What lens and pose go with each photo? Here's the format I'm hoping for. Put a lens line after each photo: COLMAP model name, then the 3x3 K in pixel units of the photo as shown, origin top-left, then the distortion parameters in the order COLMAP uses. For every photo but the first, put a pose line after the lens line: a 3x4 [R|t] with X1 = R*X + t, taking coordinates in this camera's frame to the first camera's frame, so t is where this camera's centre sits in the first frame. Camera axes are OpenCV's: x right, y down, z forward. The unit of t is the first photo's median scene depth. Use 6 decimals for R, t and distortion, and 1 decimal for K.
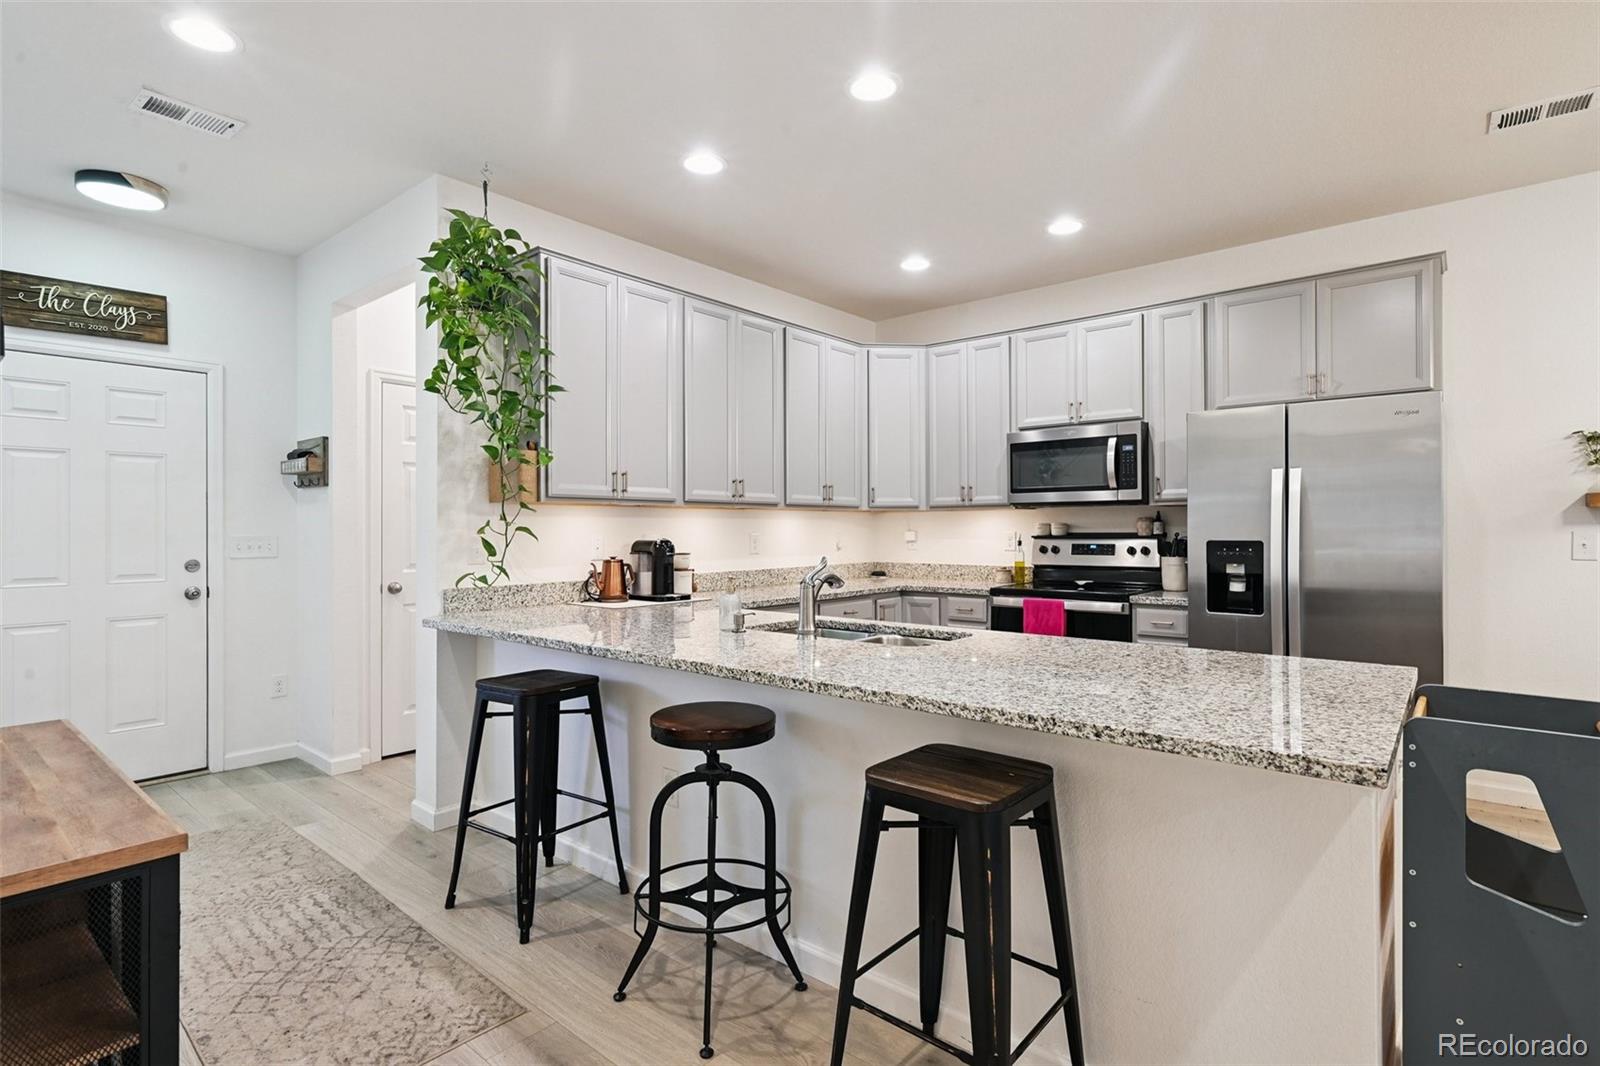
lens RADIAL K [[783.1, 0, 805.0], [0, 783.1, 524.2], [0, 0, 1]] dist [-0.000463, -0.001512]
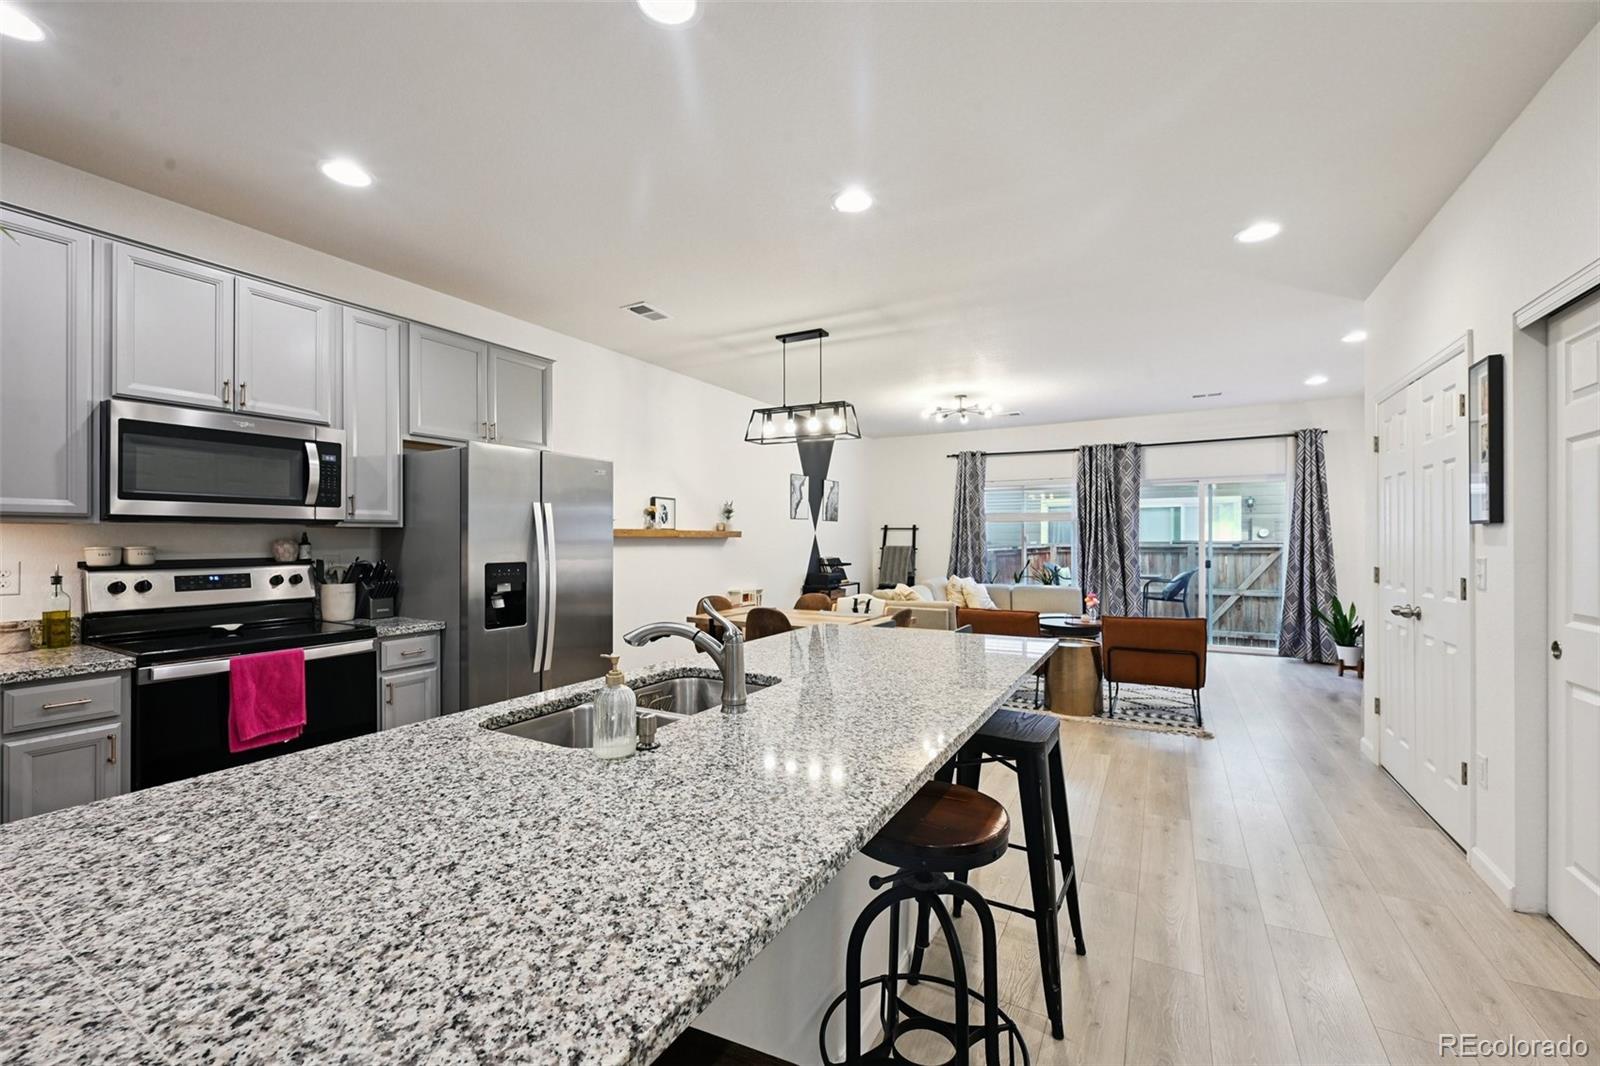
lens RADIAL K [[639.5, 0, 799.9], [0, 639.5, 542.0], [0, 0, 1]] dist [-0.003589, 0.000033]
pose [[-0.181494, 0.001857, 0.983390, -0.373581], [-0.002953, 0.999993, -0.002433, -0.006614], [-0.983388, -0.003346, -0.181487, 0.647245]]
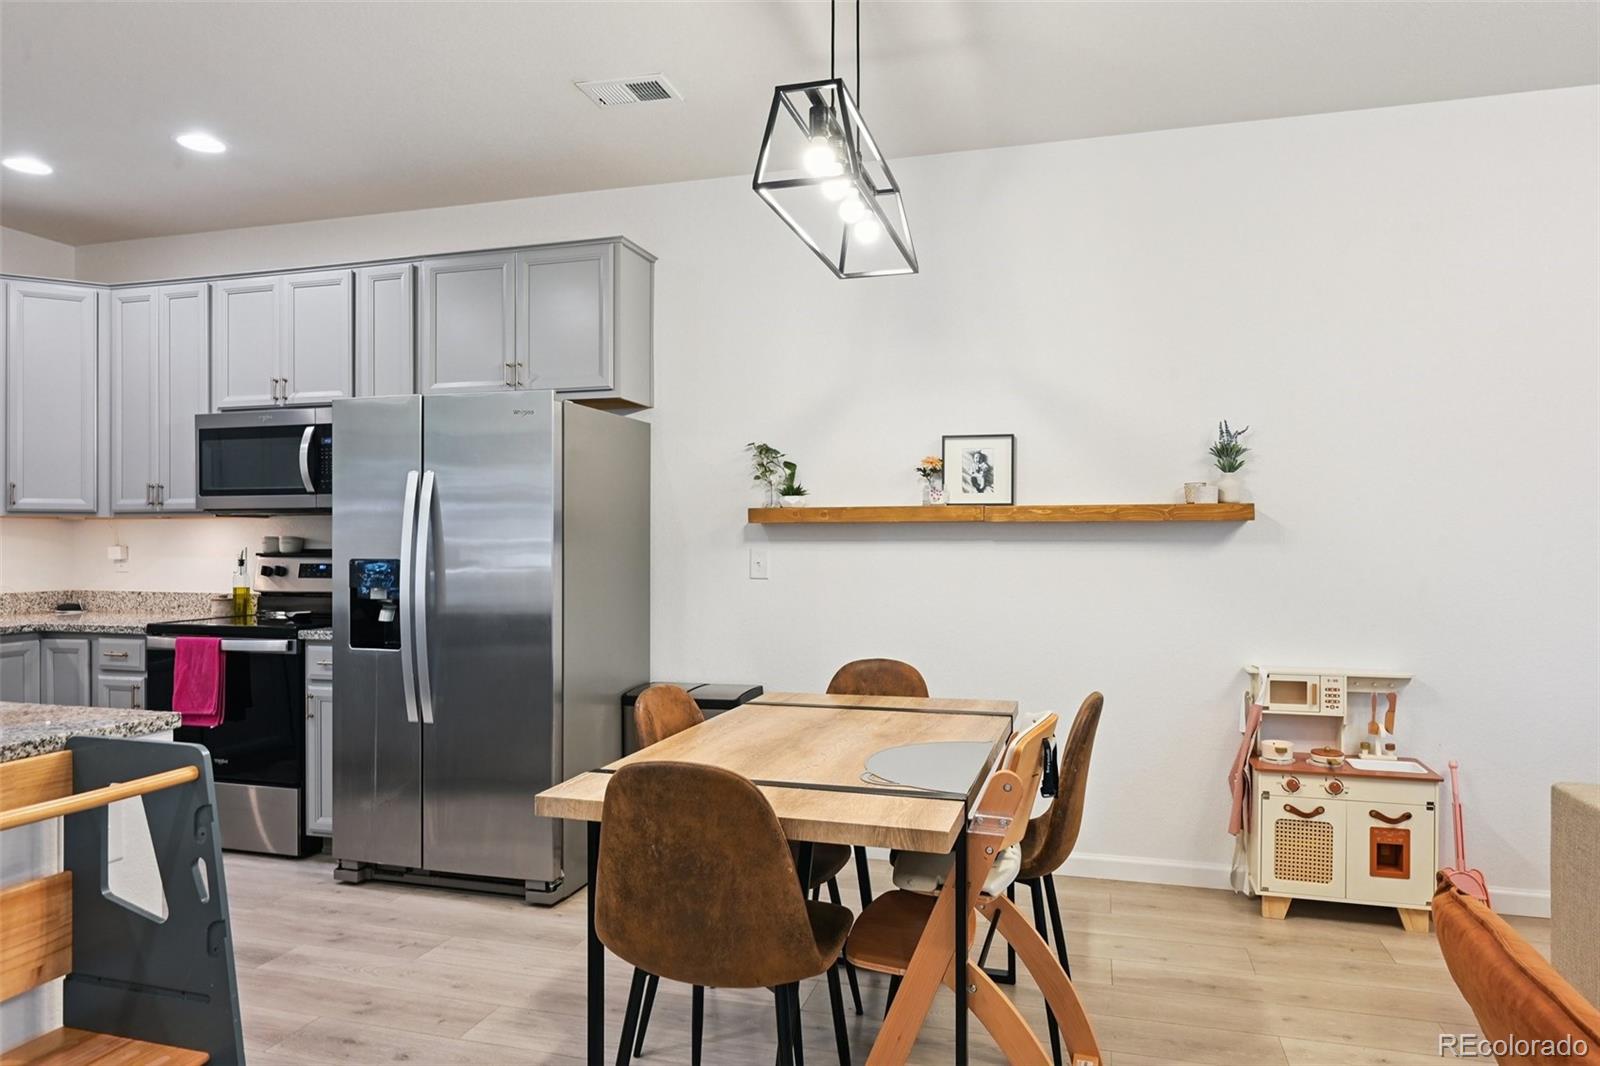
lens RADIAL K [[997.0, 0, 807.1], [0, 997.0, 542.3], [0, 0, 1]] dist [0.003433, -0.007278]
pose [[0.911661, 0.004388, 0.410921, 0.457874], [-0.006361, 0.999974, 0.003433, -0.002499], [-0.410895, -0.005743, 0.911665, -0.111731]]
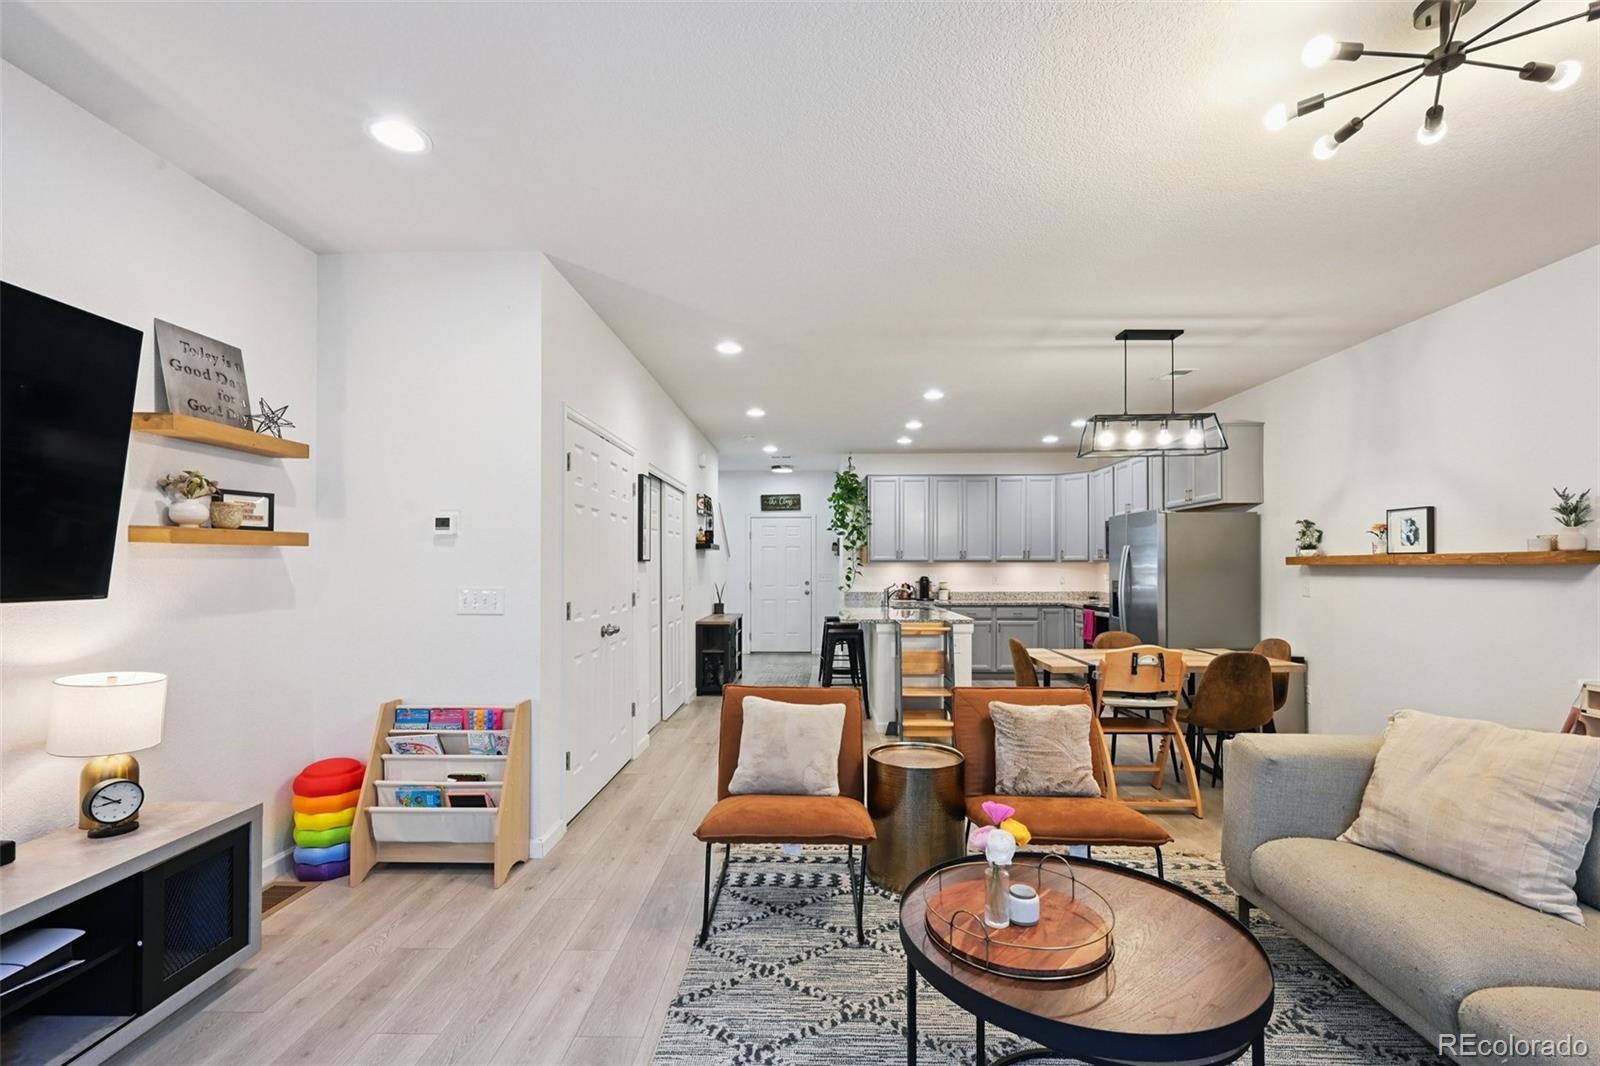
lens RADIAL K [[679.8, 0, 813.0], [0, 679.8, 563.5], [0, 0, 1]] dist [-0.001621, 0.000318]
pose [[0.636214, -0.000602, -0.771512, 1.204188], [0.002840, 0.999995, 0.001561, -0.025015], [0.771507, -0.003184, 0.636212, -0.615175]]
